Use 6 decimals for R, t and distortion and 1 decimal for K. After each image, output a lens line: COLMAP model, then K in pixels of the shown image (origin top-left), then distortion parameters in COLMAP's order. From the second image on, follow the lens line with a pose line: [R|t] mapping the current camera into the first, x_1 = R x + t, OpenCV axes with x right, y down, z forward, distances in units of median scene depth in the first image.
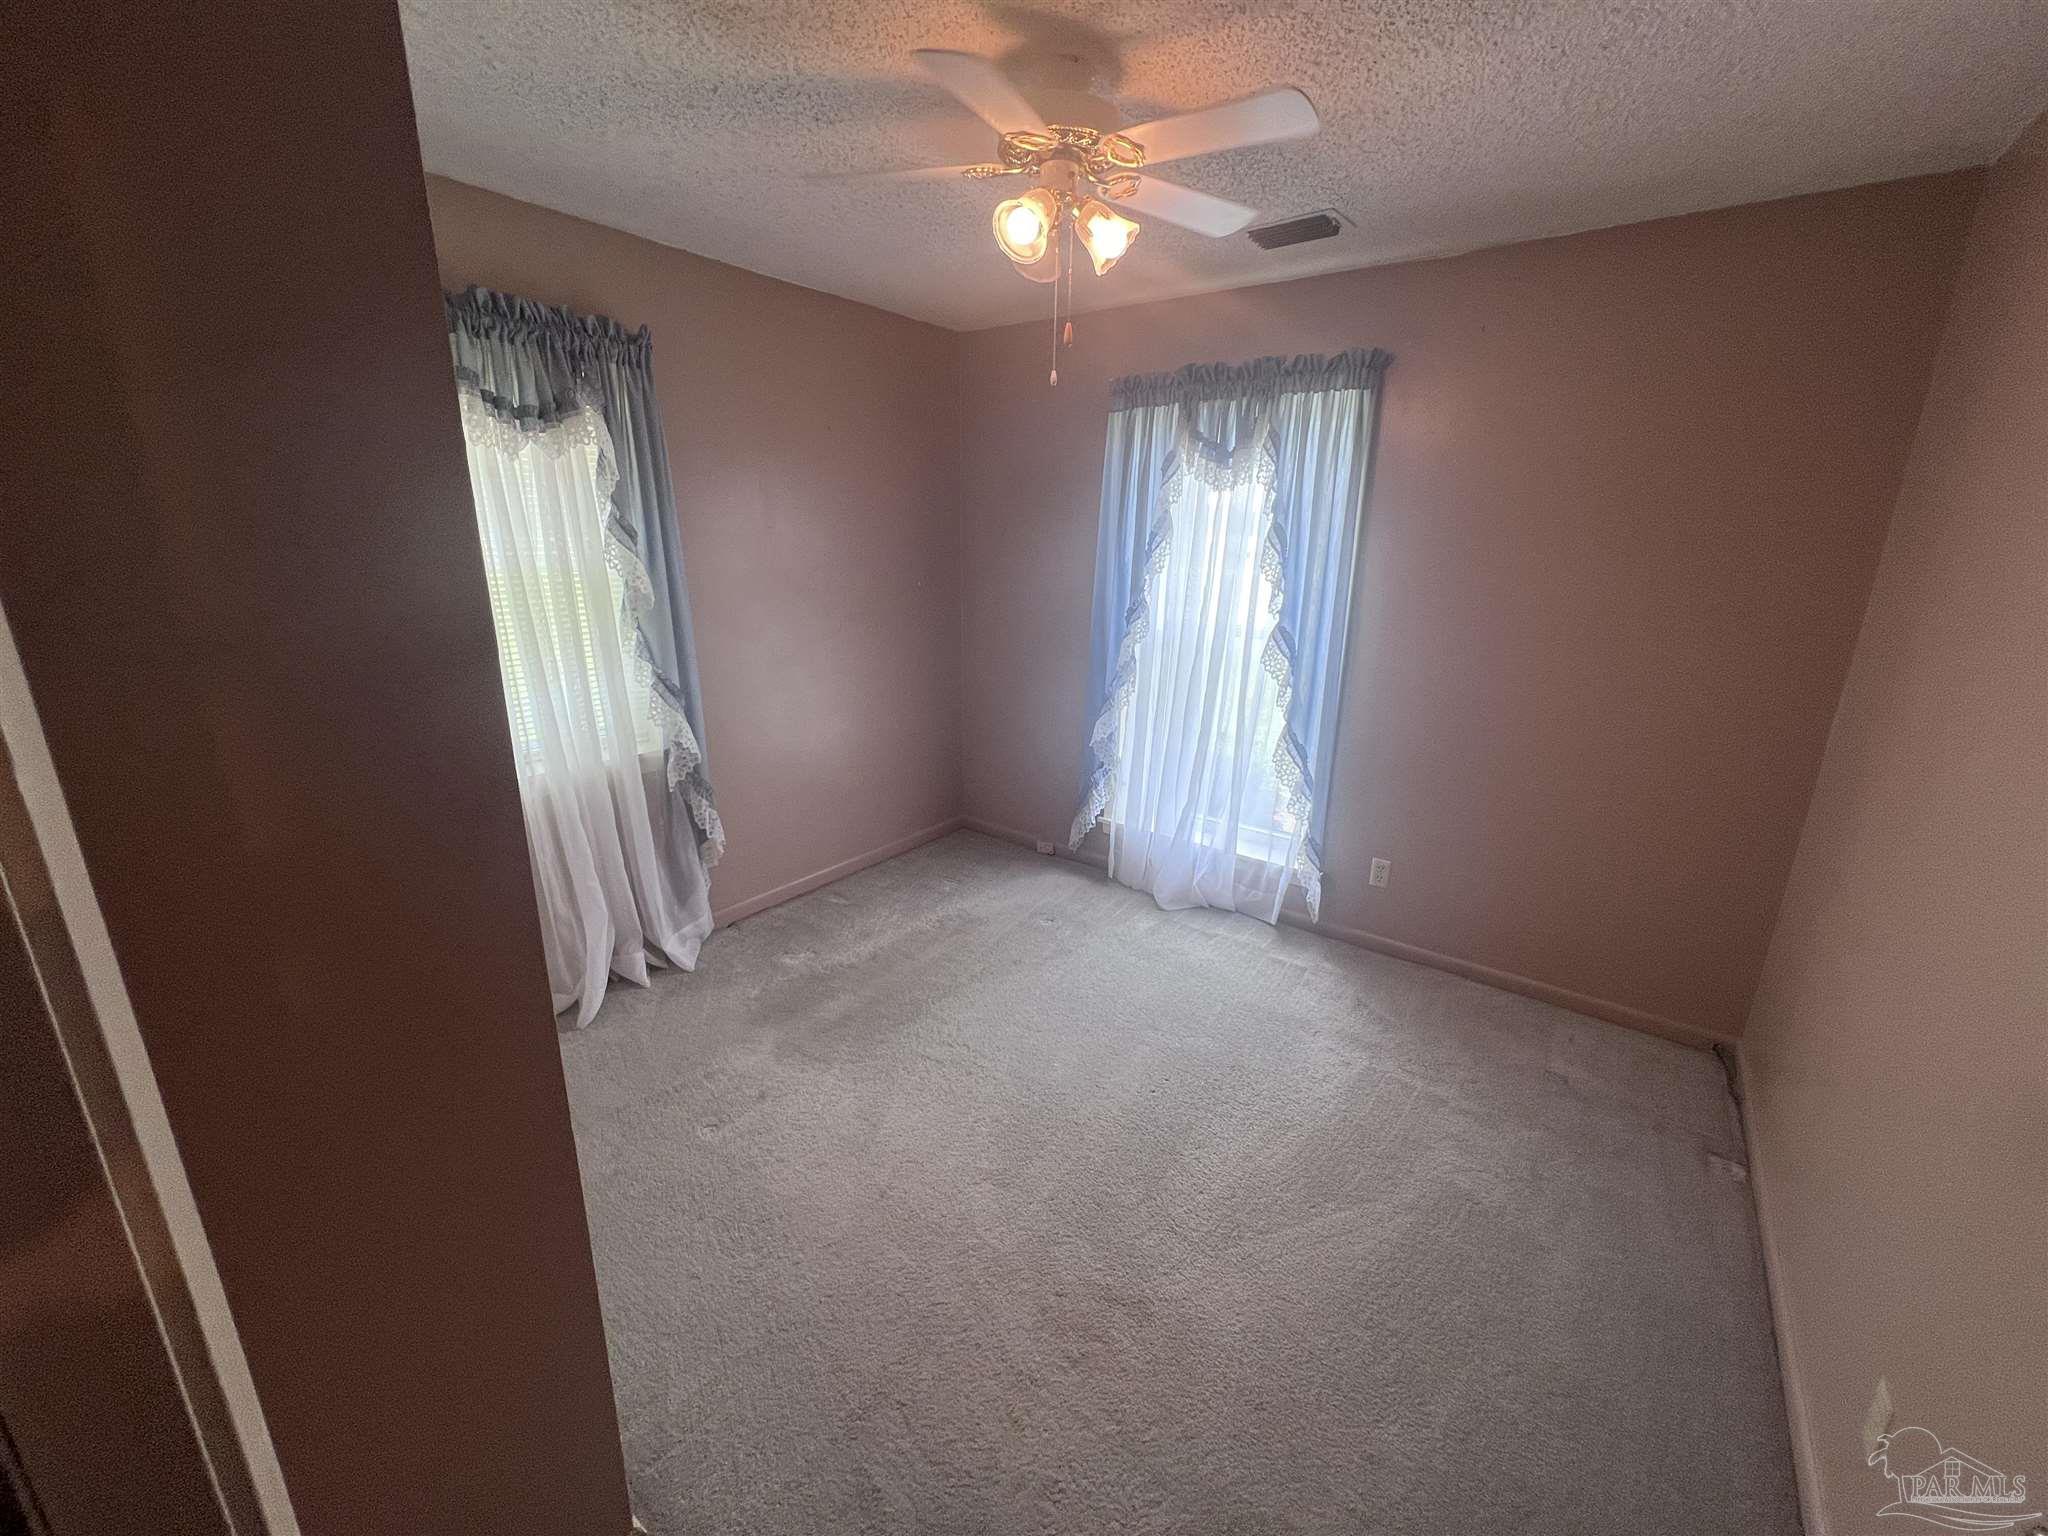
lens RADIAL K [[815.6, 0, 1008.5], [0, 815.6, 763.7], [0, 0, 1]] dist [0.000599, 0.000391]
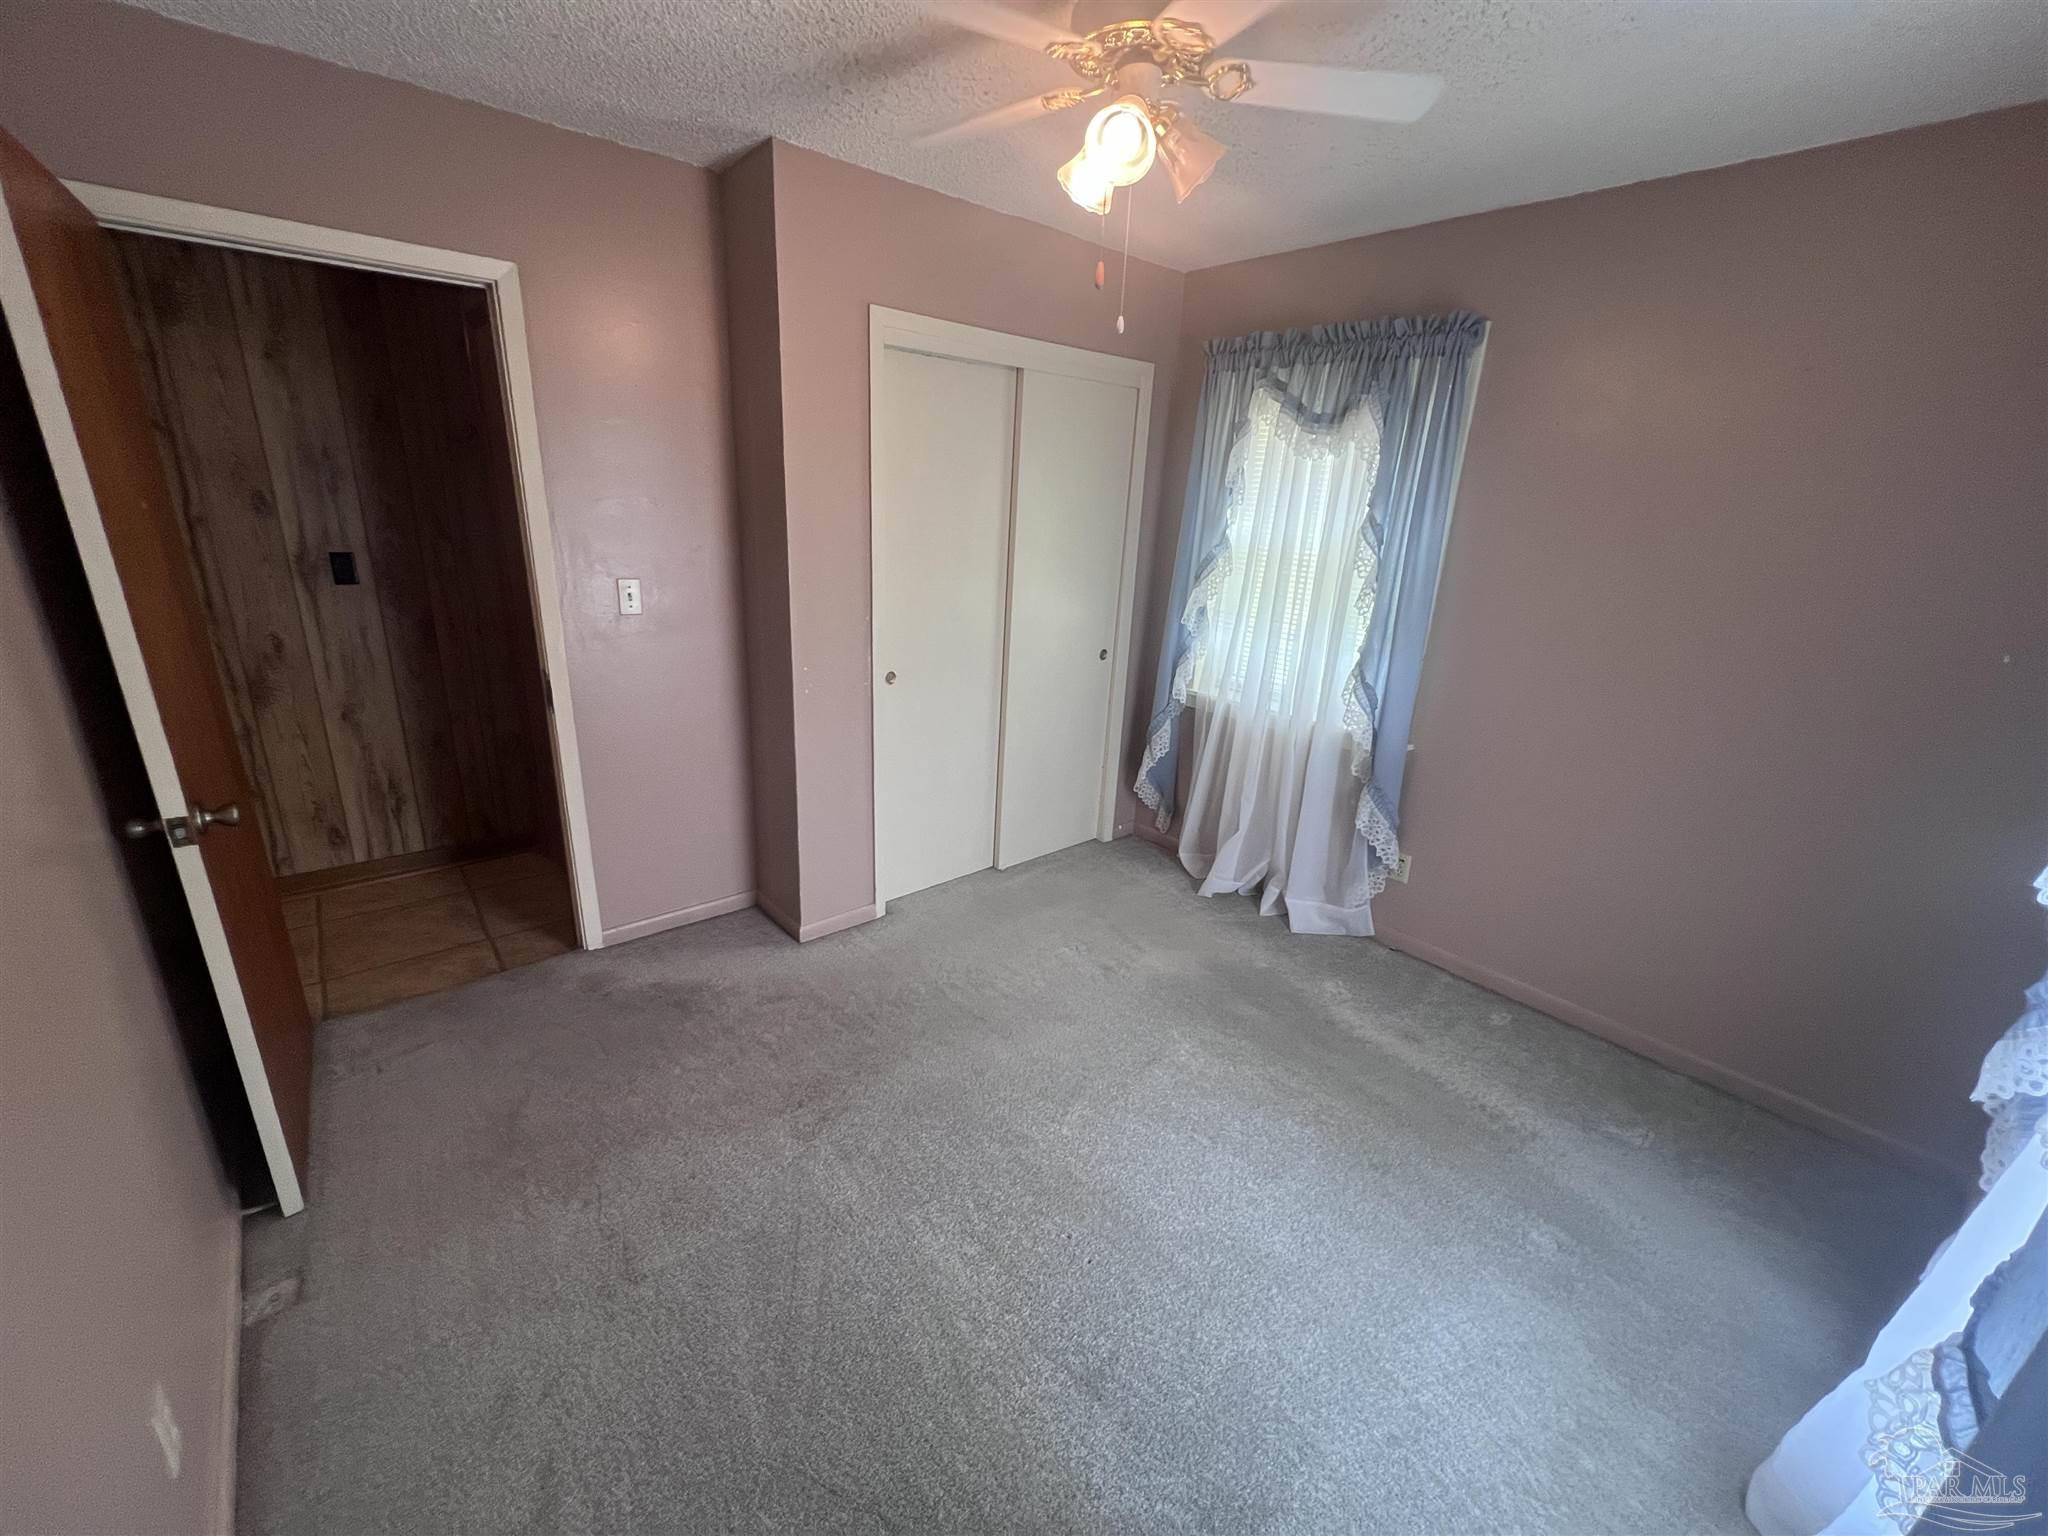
lens RADIAL K [[815.6, 0, 1008.5], [0, 815.6, 763.7], [0, 0, 1]] dist [0.000599, 0.000391]
pose [[-0.206441, 0.298616, -0.931778, 0.696623], [-0.308301, 0.883932, 0.351588, -0.226576], [0.928619, 0.359850, -0.090416, 0.752796]]
